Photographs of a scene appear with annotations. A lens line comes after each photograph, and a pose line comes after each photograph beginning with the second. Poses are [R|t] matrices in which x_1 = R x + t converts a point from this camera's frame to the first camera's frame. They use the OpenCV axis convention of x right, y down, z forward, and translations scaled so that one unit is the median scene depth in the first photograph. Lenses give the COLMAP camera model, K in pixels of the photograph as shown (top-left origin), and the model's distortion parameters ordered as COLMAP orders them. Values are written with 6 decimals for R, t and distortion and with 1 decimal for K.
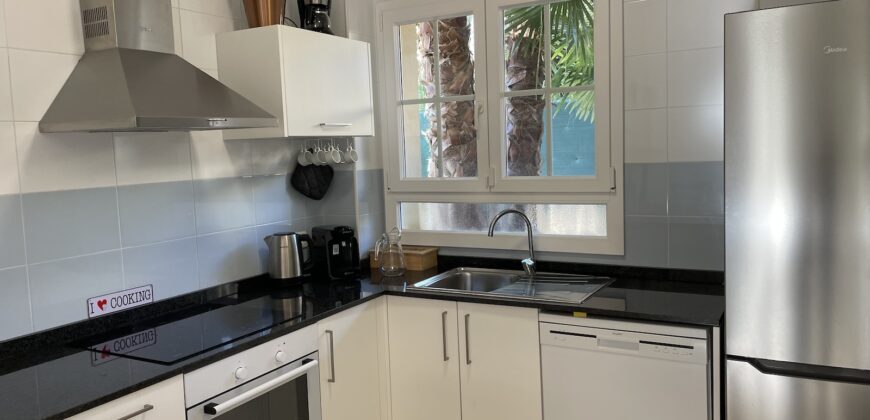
lens RADIAL K [[633.7, 0, 444.9], [0, 633.7, 213.2], [0, 0, 1]] dist [0.005636, -0.096360]
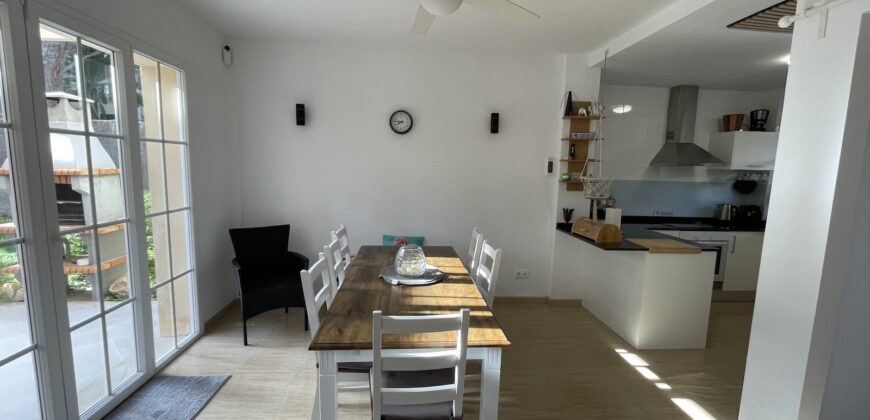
lens RADIAL K [[353.9, 0, 435.0], [0, 353.9, 210.0], [0, 0, 1]] dist [-0.003607, -0.000123]
pose [[0.542850, 0.149715, -0.826377, 0.371092], [-0.132705, 0.986912, 0.091624, 0.093013], [0.829279, 0.059926, 0.555613, -1.007027]]
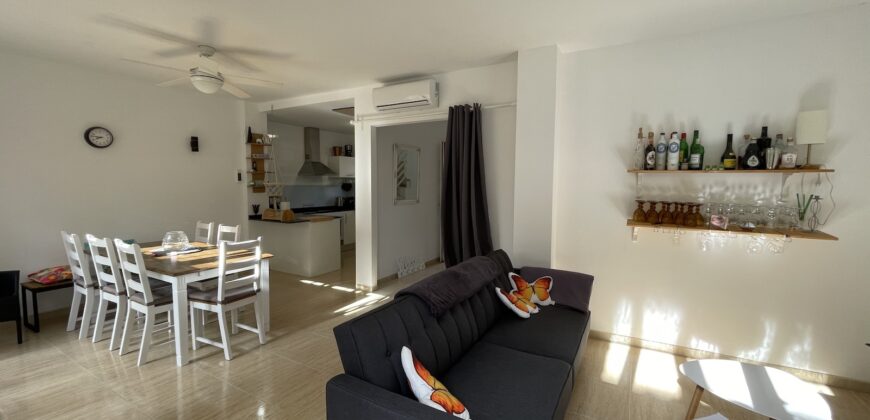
lens RADIAL K [[353.9, 0, 435.0], [0, 353.9, 210.0], [0, 0, 1]] dist [-0.003607, -0.000123]
pose [[0.998651, 0.044342, -0.027030, 0.610057], [-0.045090, 0.998599, -0.027694, 0.188770], [0.025765, 0.028875, 0.999251, -1.852458]]
